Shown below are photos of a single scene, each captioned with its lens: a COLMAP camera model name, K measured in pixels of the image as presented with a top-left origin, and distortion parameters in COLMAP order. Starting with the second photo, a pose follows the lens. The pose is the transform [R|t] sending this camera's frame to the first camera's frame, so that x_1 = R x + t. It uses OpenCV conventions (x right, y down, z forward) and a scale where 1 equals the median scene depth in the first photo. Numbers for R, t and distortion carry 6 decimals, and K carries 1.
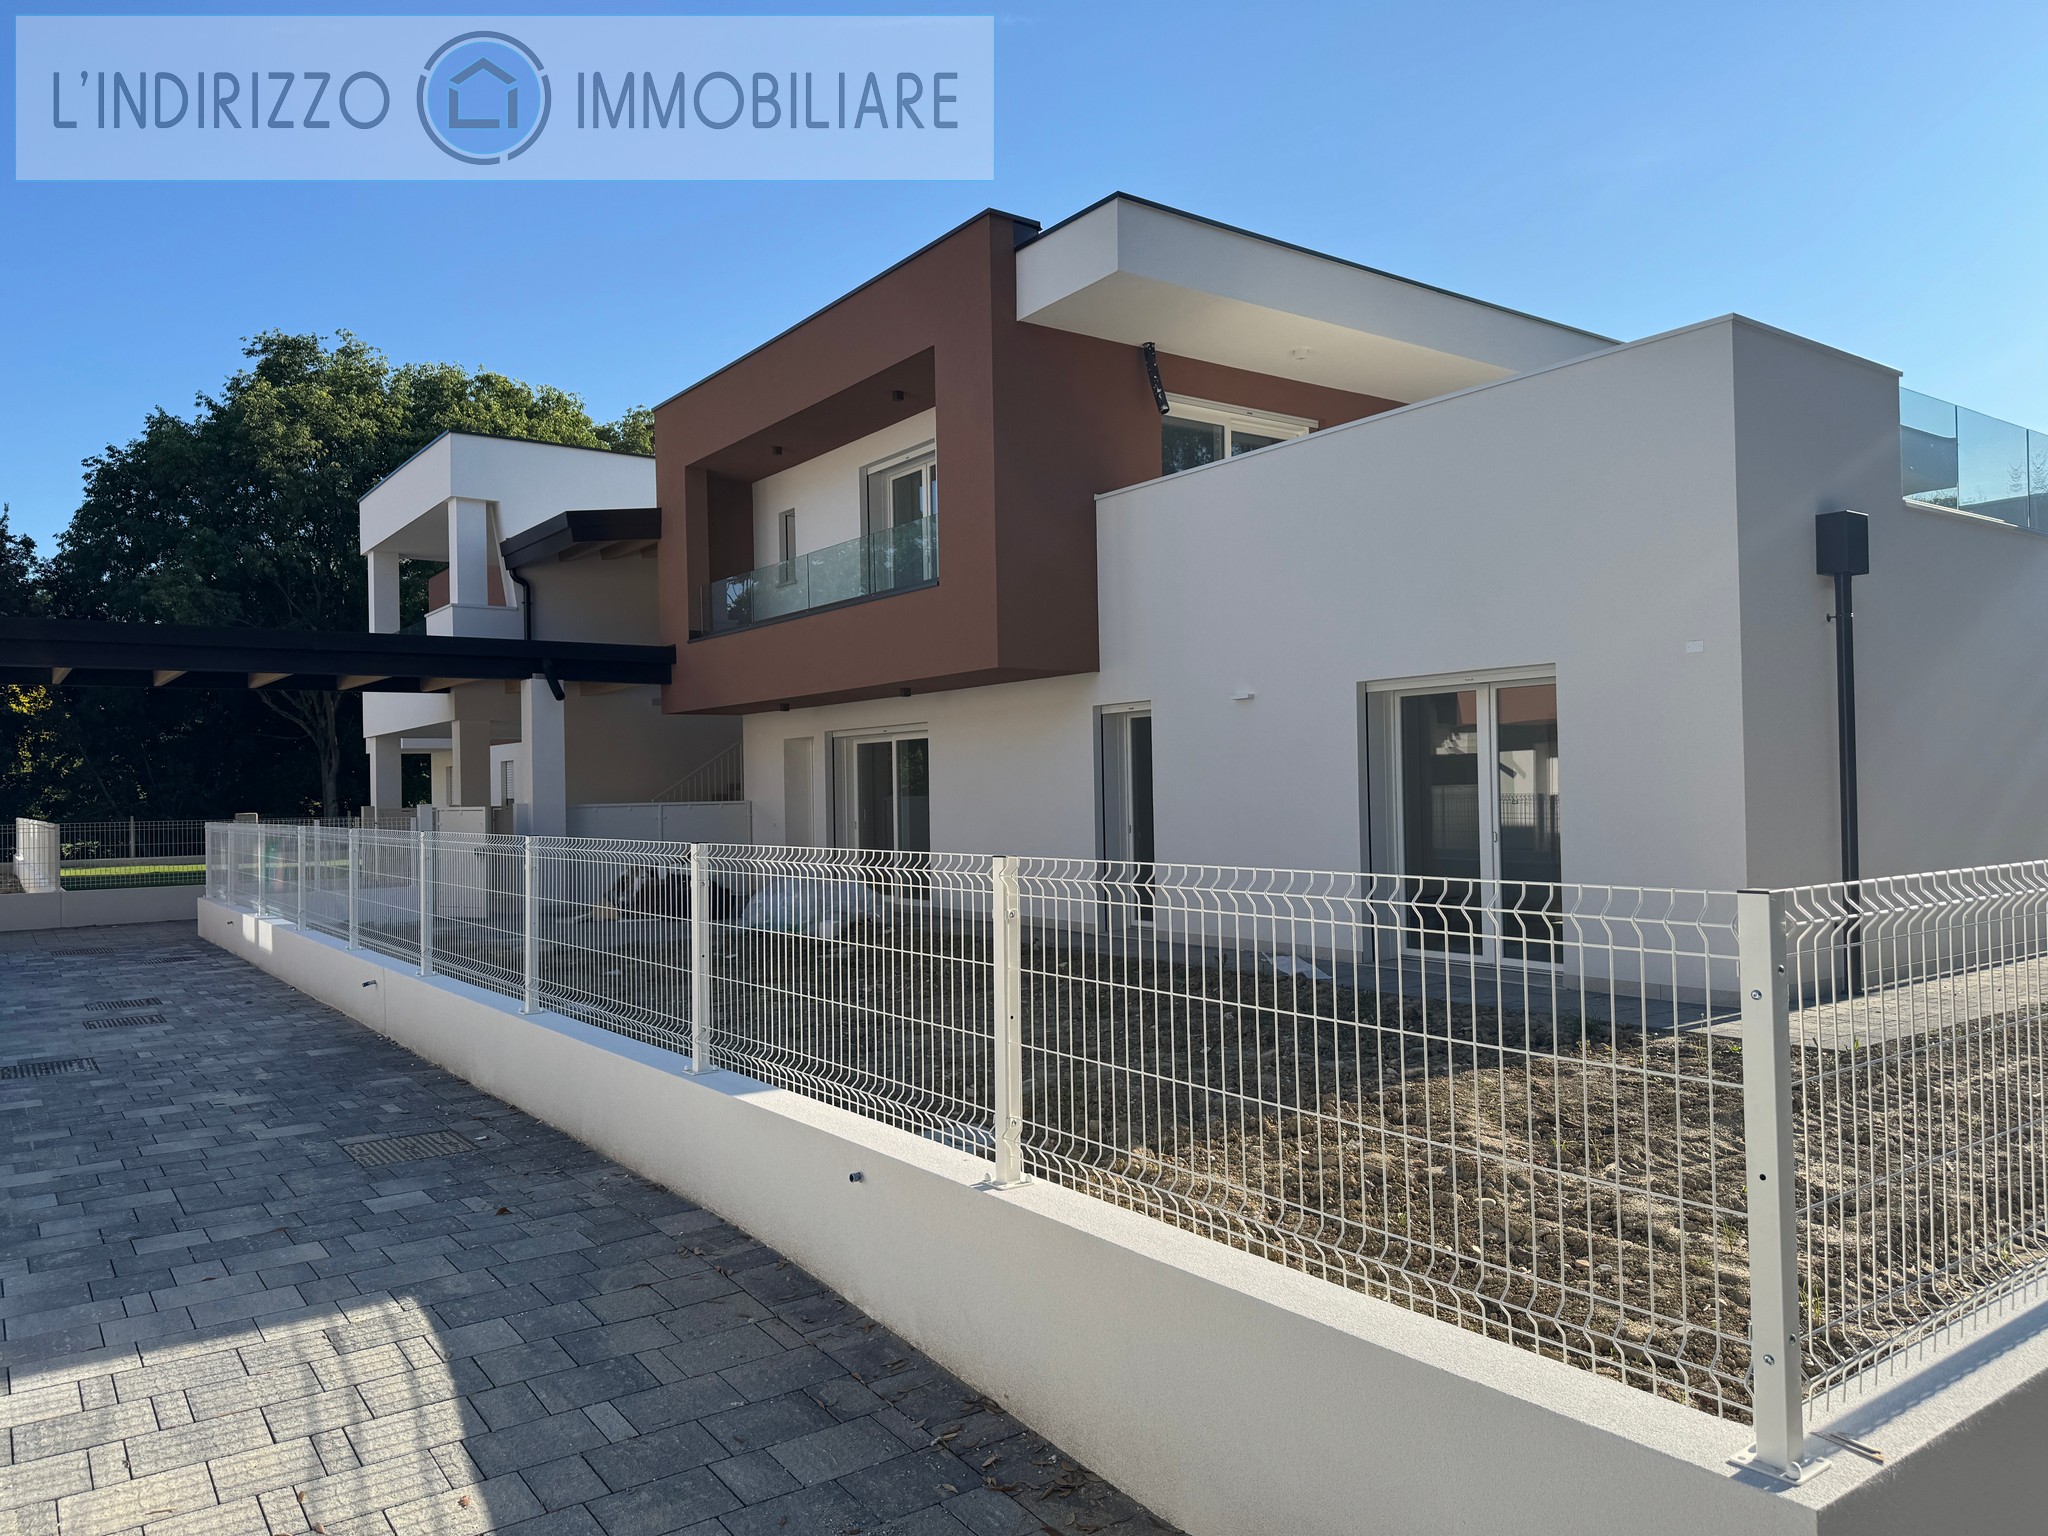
lens RADIAL K [[1453.8, 0, 1019.2], [0, 1453.8, 768.7], [0, 0, 1]] dist [0.036445, -0.054292]
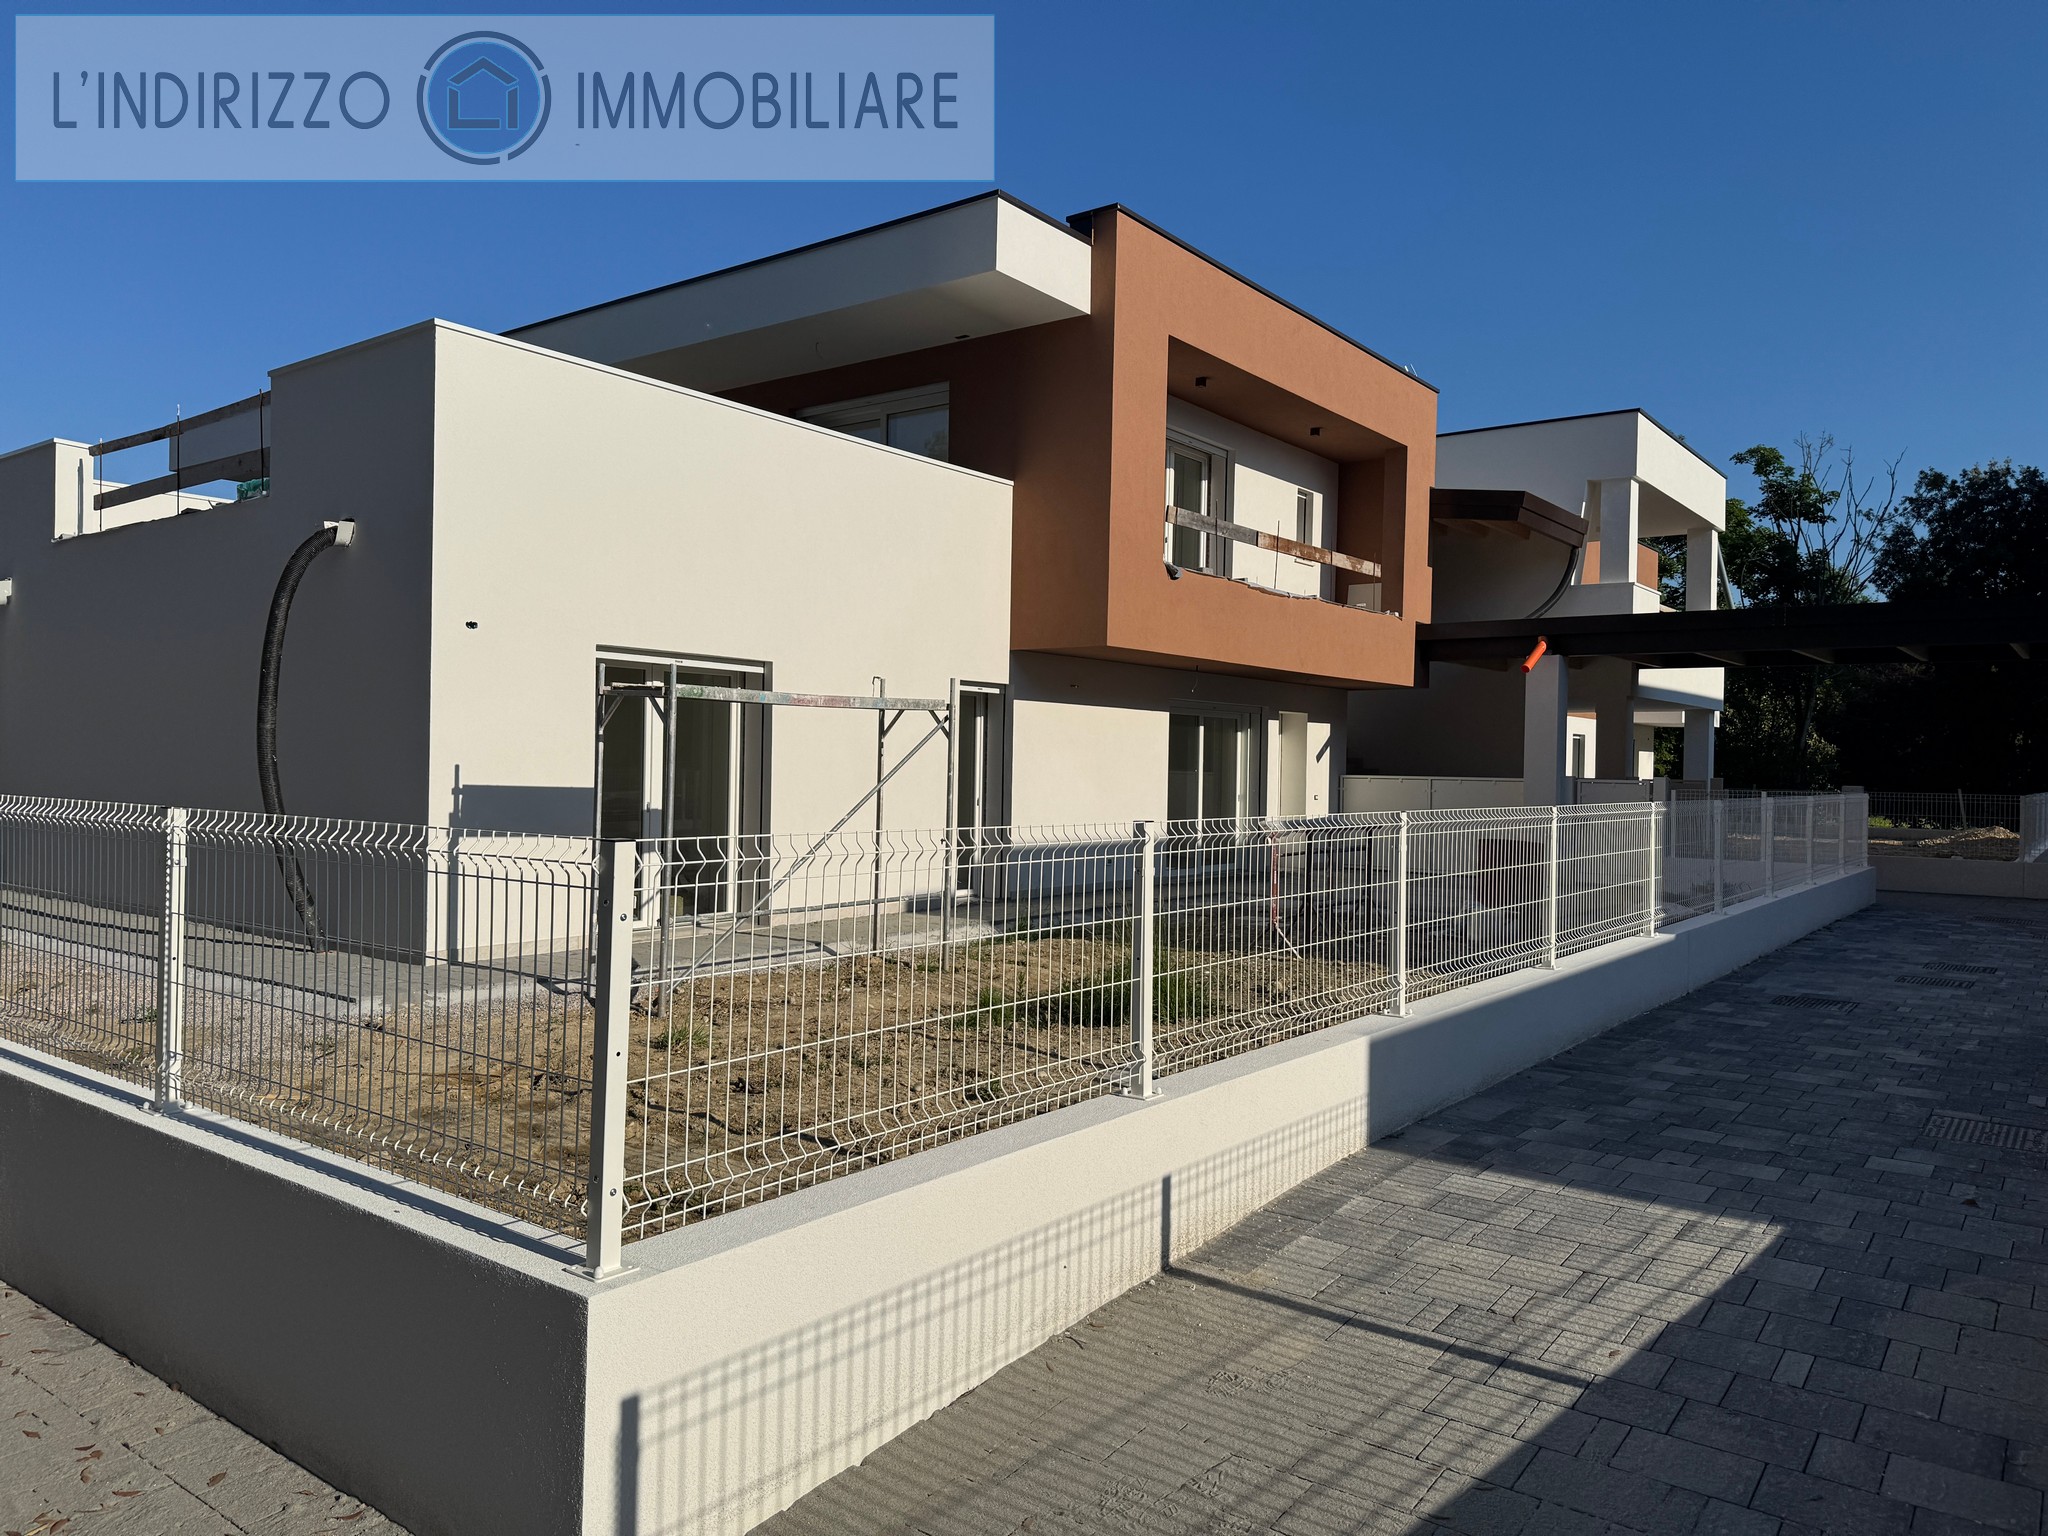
lens RADIAL K [[1453.8, 0, 1027.0], [0, 1453.8, 760.8], [0, 0, 1]] dist [0.036445, -0.054292]
pose [[0.274403, 0.023116, -0.961337, 0.543728], [-0.007244, 0.999732, 0.021972, -0.014482], [0.961587, 0.000935, 0.274497, 0.159687]]
